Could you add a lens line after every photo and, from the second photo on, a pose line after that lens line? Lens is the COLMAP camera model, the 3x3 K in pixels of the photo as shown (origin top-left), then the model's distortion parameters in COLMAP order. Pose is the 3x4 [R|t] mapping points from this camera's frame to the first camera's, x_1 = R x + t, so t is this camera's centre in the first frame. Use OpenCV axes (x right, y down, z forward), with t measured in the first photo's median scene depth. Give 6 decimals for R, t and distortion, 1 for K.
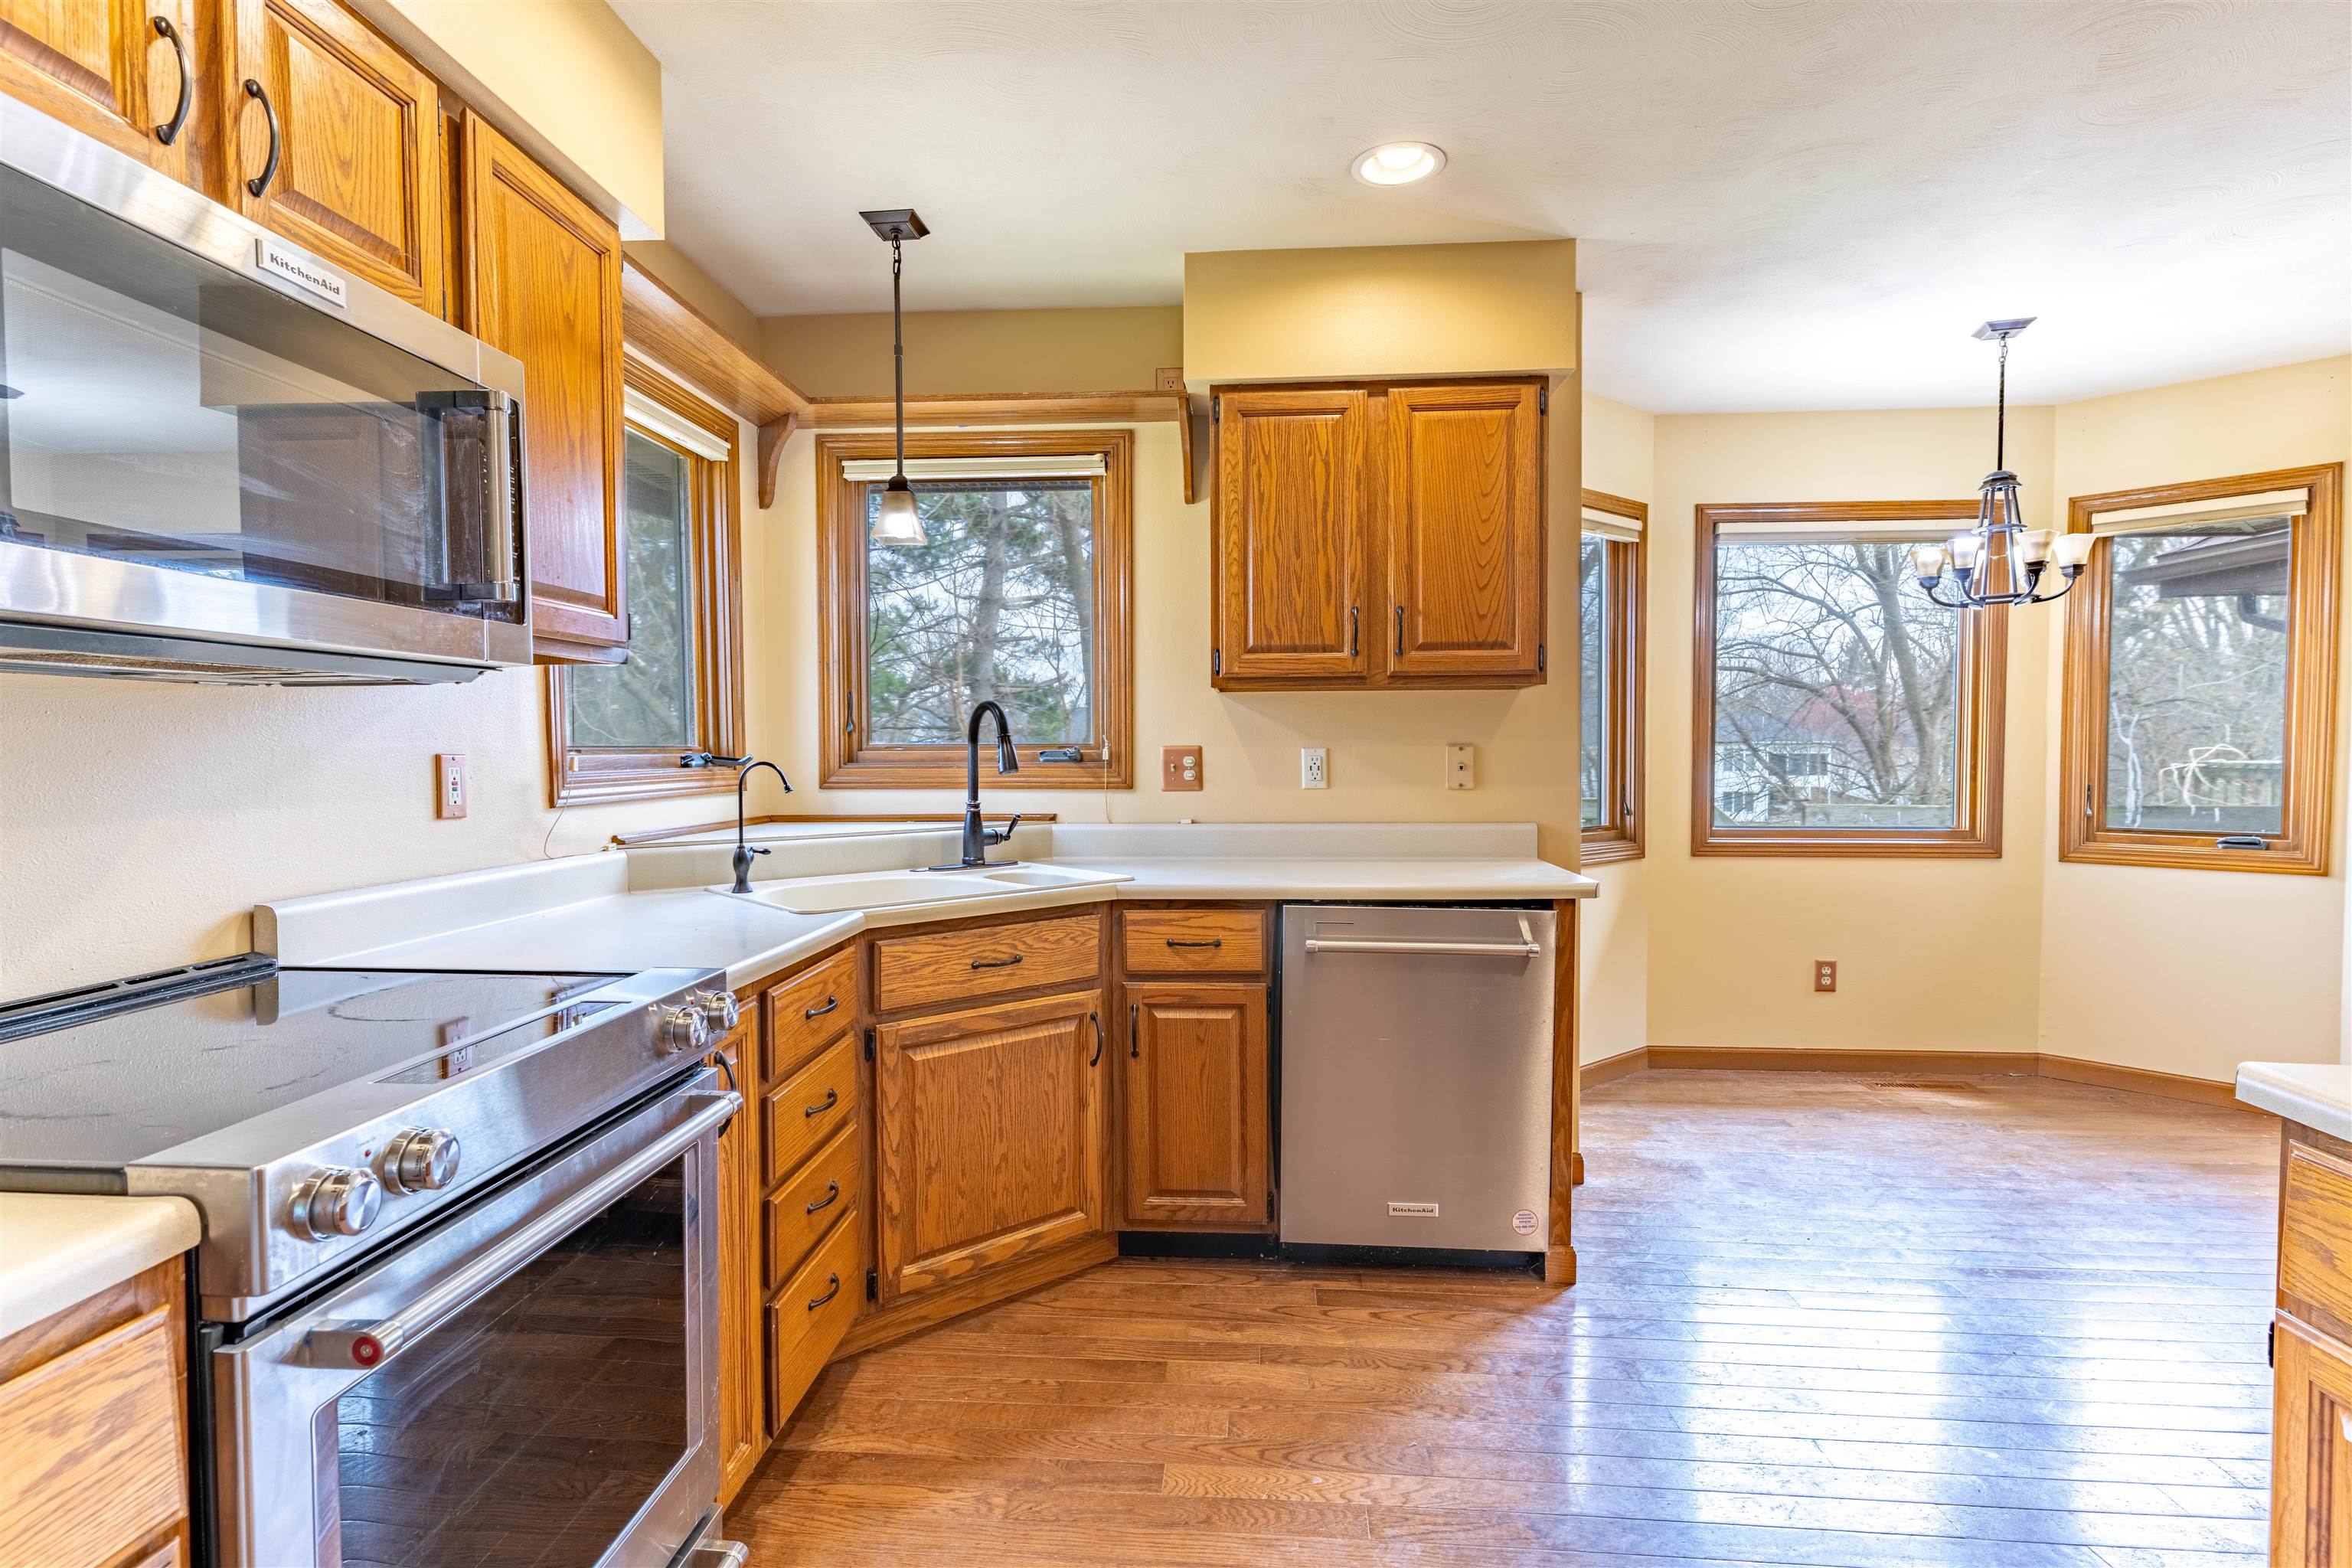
lens RADIAL K [[1176.6, 0, 1160.7], [0, 1176.6, 789.0], [0, 0, 1]] dist [0.000419, -0.000425]
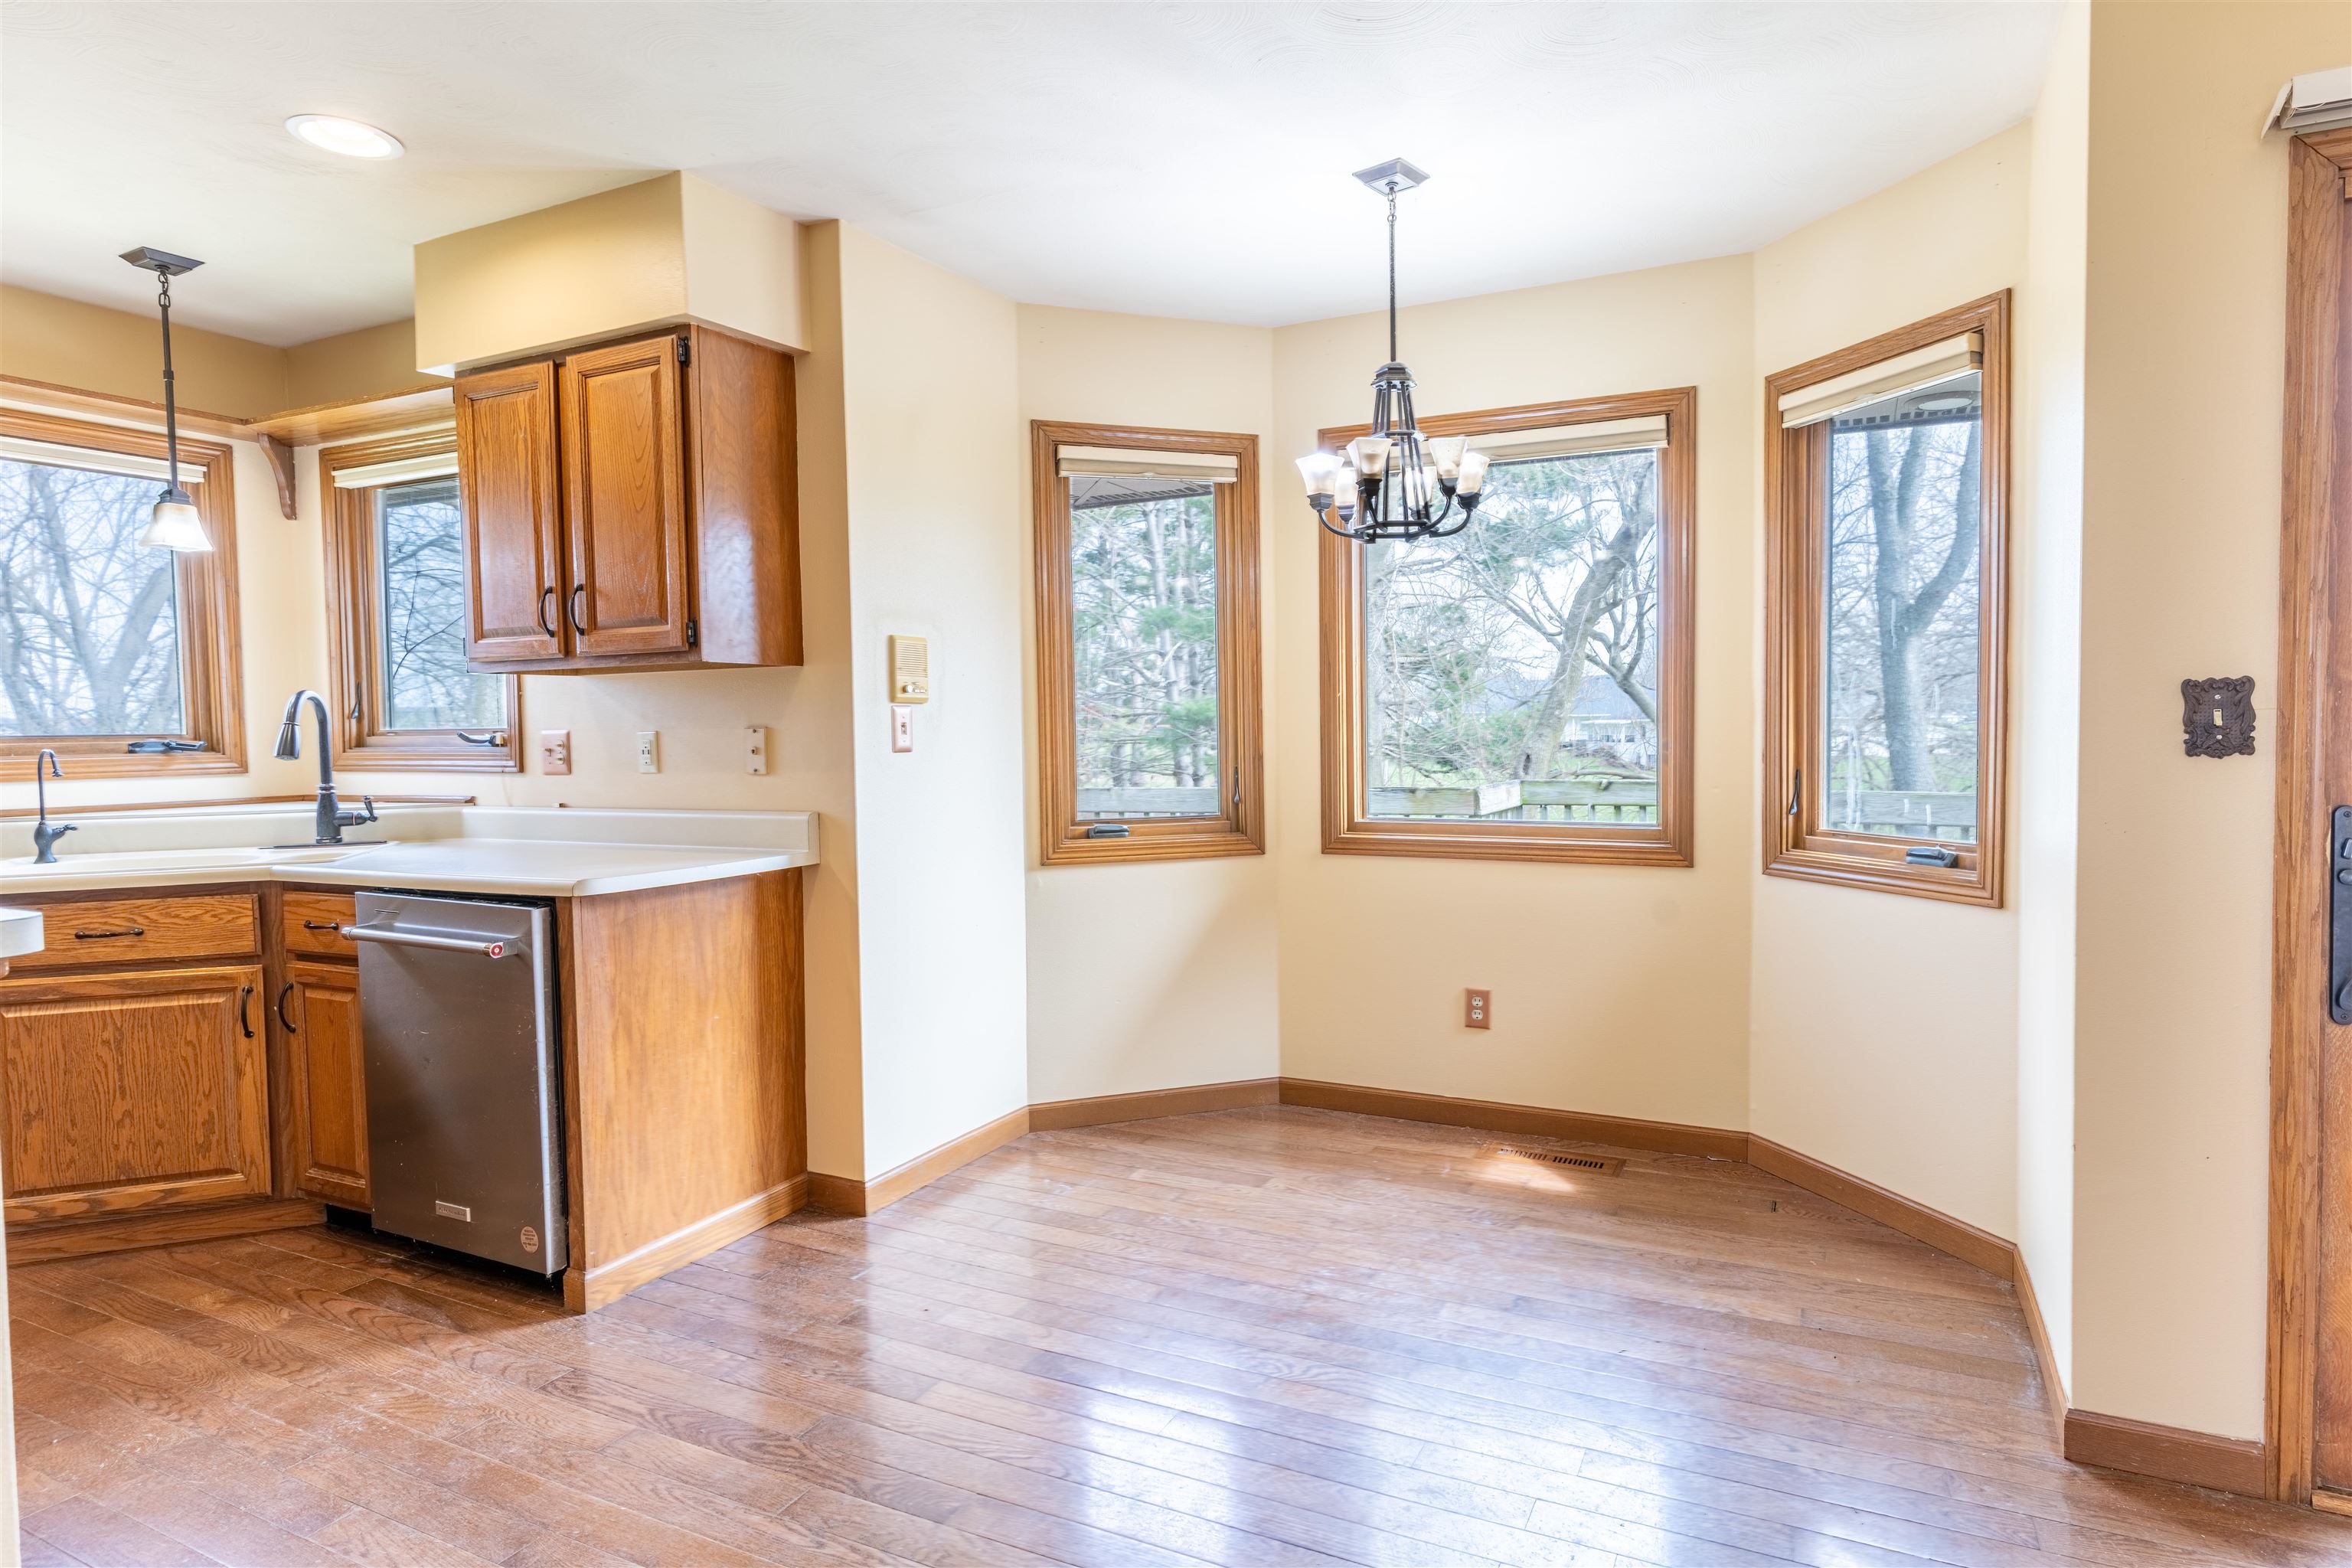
lens RADIAL K [[1241.9, 0, 1272.1], [0, 1241.9, 767.6], [0, 0, 1]] dist [0.001185, -0.000957]
pose [[0.939060, 0.002717, -0.343742, 1.024258], [-0.001163, 0.999988, 0.004727, -0.010933], [0.343751, -0.004039, 0.939052, 0.234311]]
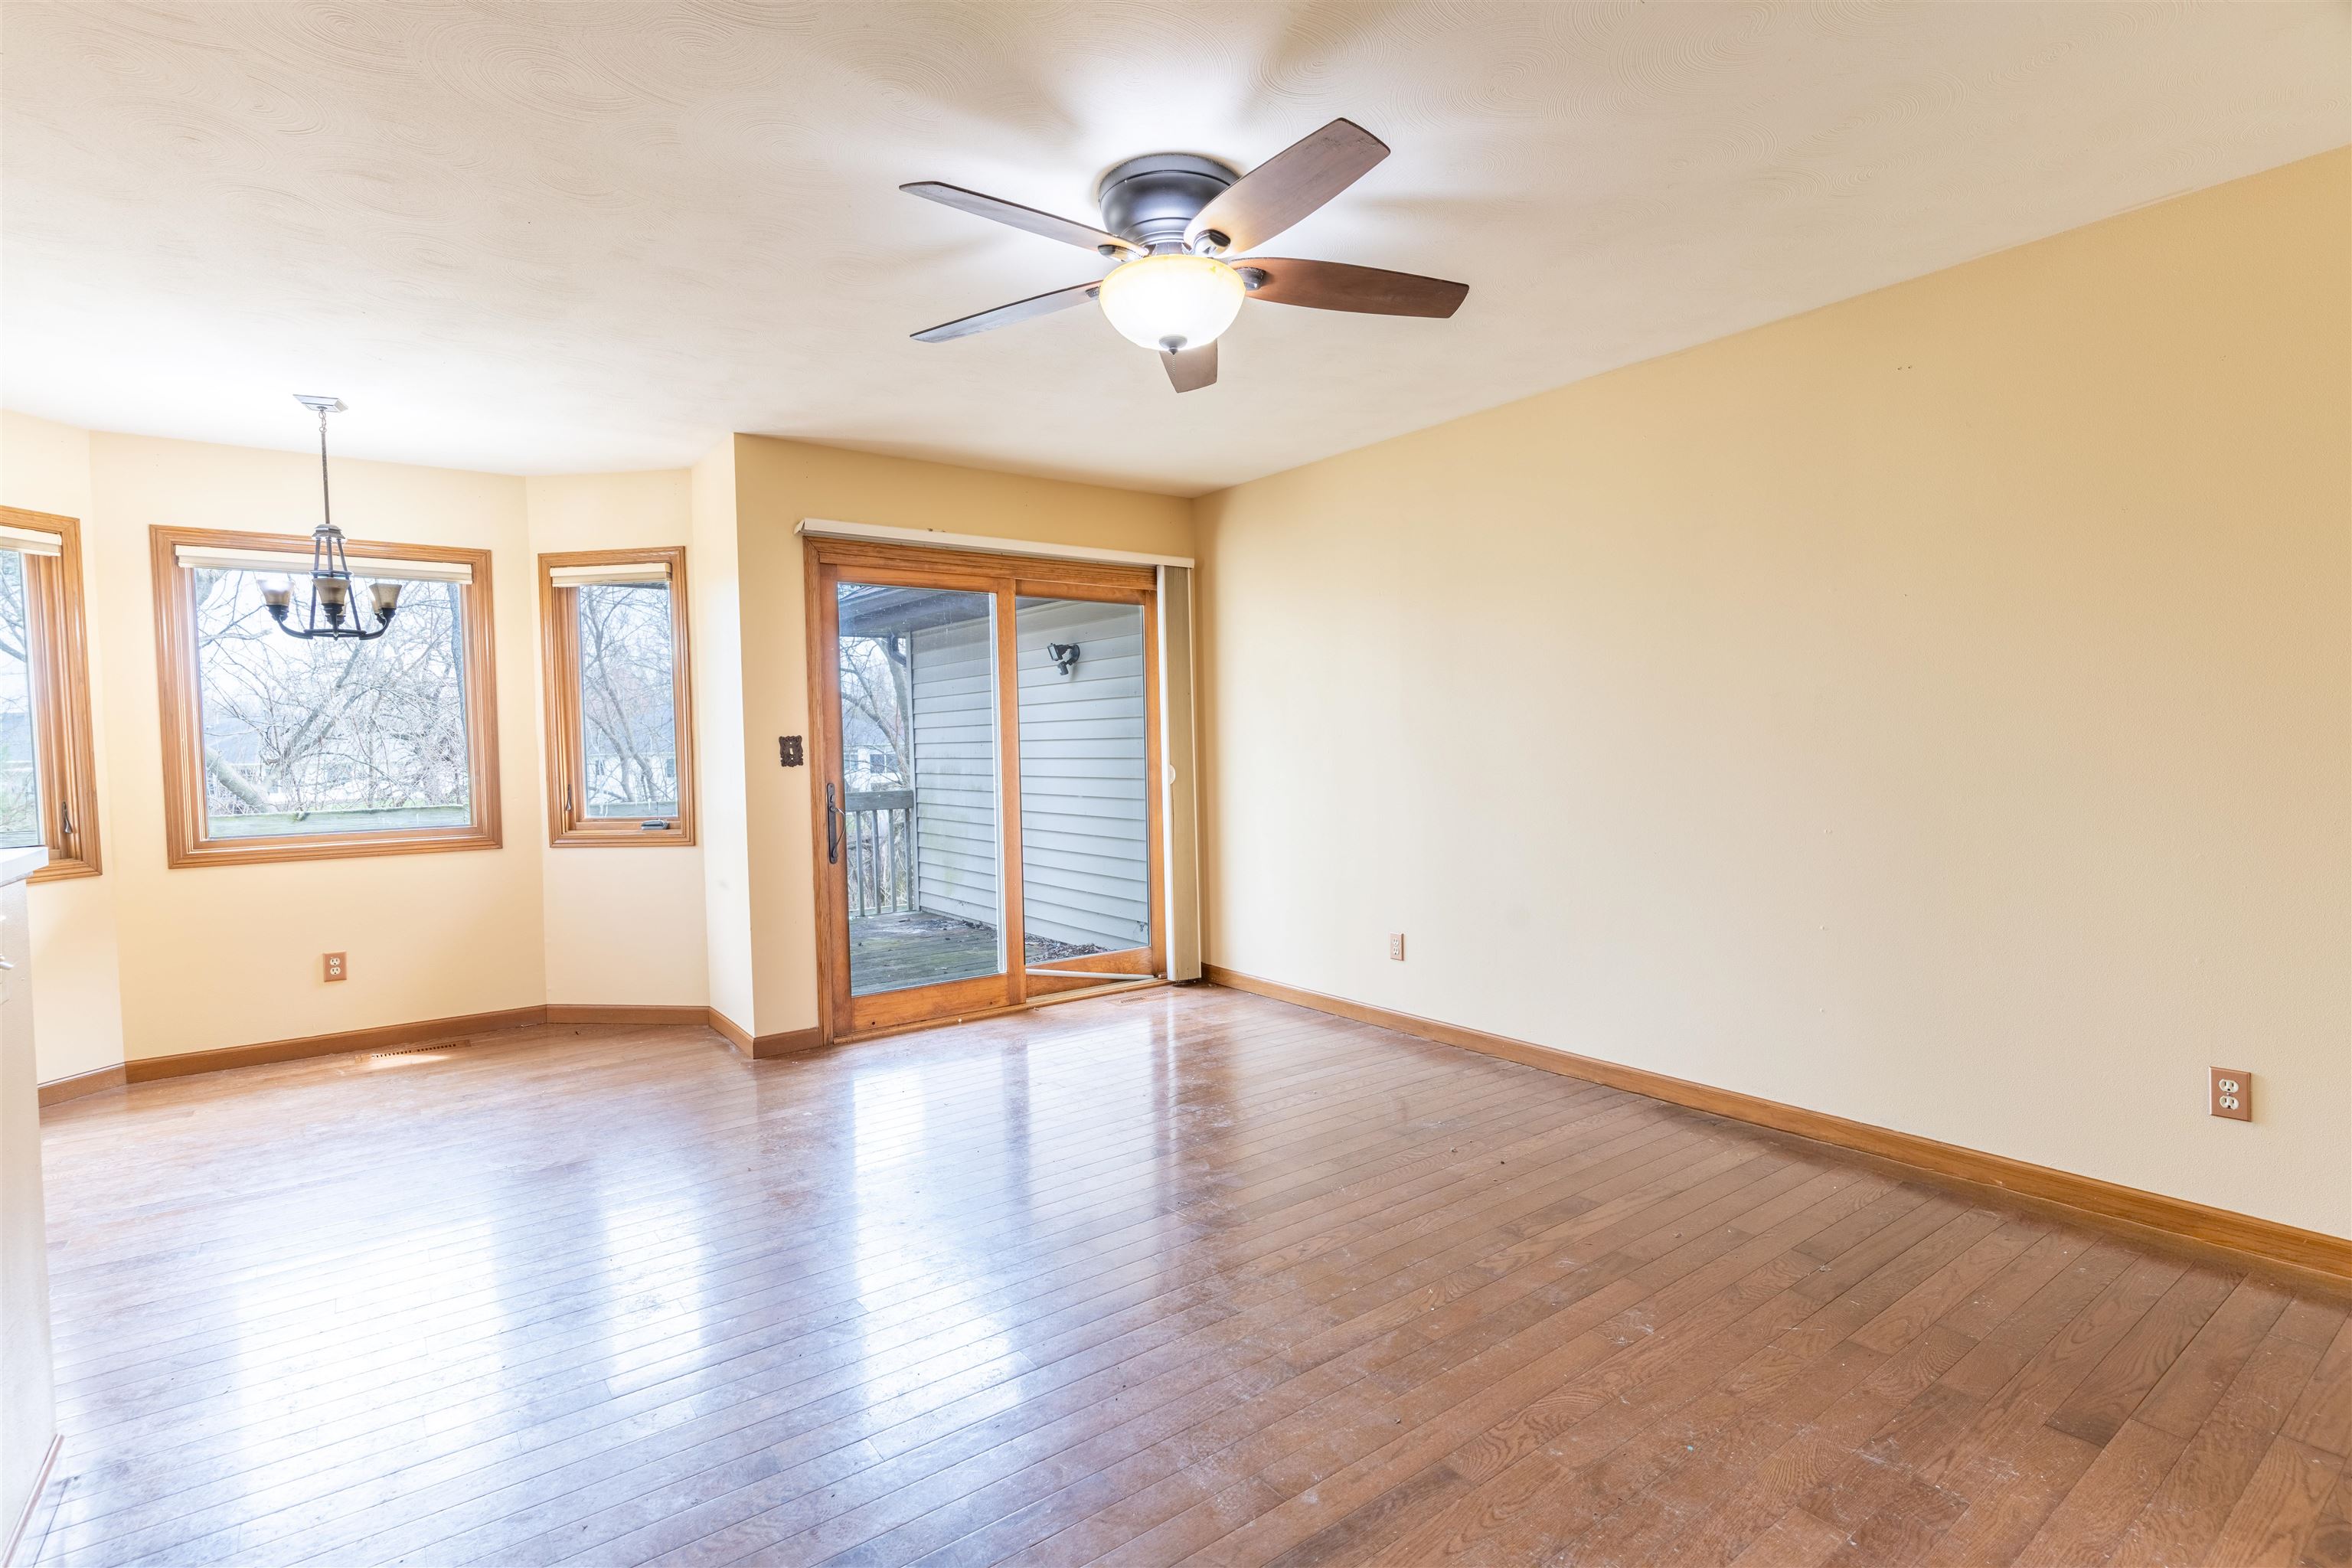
lens RADIAL K [[1124.0, 0, 1176.0], [0, 1124.0, 784.0], [0, 0, 1]] dist [0.000935, -0.000514]
pose [[0.757412, -0.038603, 0.651796, 0.683128], [0.042108, 0.999061, 0.010240, 0.014758], [-0.651579, 0.019690, 0.758326, -0.445794]]
